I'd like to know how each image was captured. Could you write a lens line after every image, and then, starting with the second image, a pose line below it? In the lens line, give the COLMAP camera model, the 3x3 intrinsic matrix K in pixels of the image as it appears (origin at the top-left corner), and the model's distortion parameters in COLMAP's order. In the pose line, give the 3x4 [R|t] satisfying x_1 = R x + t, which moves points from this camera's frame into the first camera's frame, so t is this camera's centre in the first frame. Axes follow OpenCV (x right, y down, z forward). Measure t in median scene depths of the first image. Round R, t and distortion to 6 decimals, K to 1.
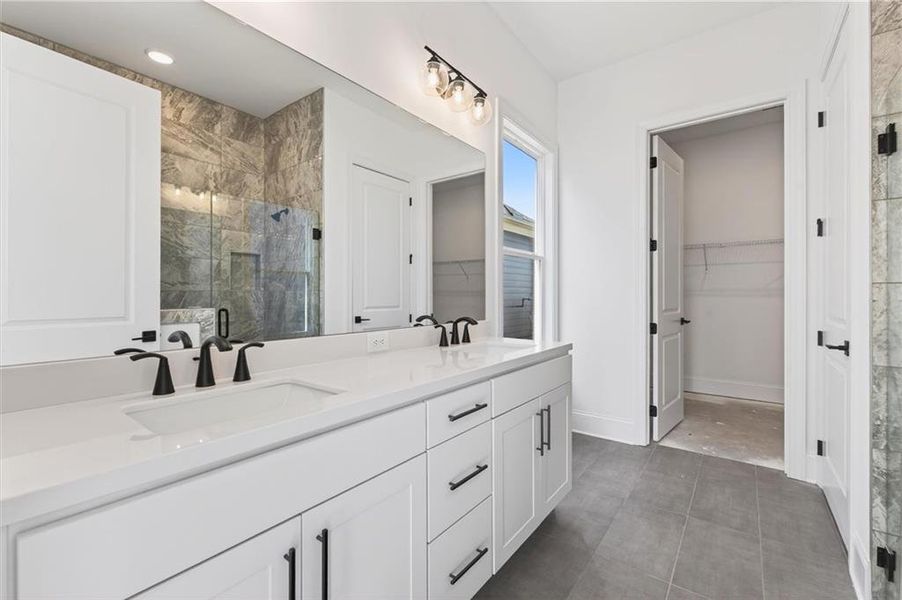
lens RADIAL K [[396.1, 0, 449.9], [0, 396.1, 294.3], [0, 0, 1]] dist [-0.005821, 0.000437]
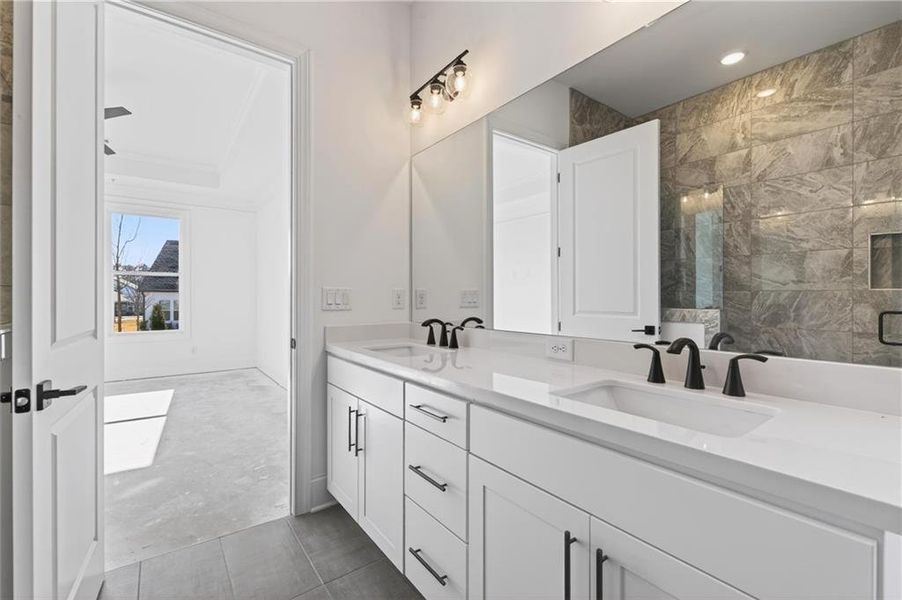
lens RADIAL K [[396.1, 0, 449.1], [0, 396.1, 297.4], [0, 0, 1]] dist [-0.005821, 0.000437]
pose [[-0.282321, 0.003267, -0.959314, 0.375845], [0.001251, 0.999995, 0.003037, 0.002311], [0.959319, -0.000343, -0.282324, 0.521599]]
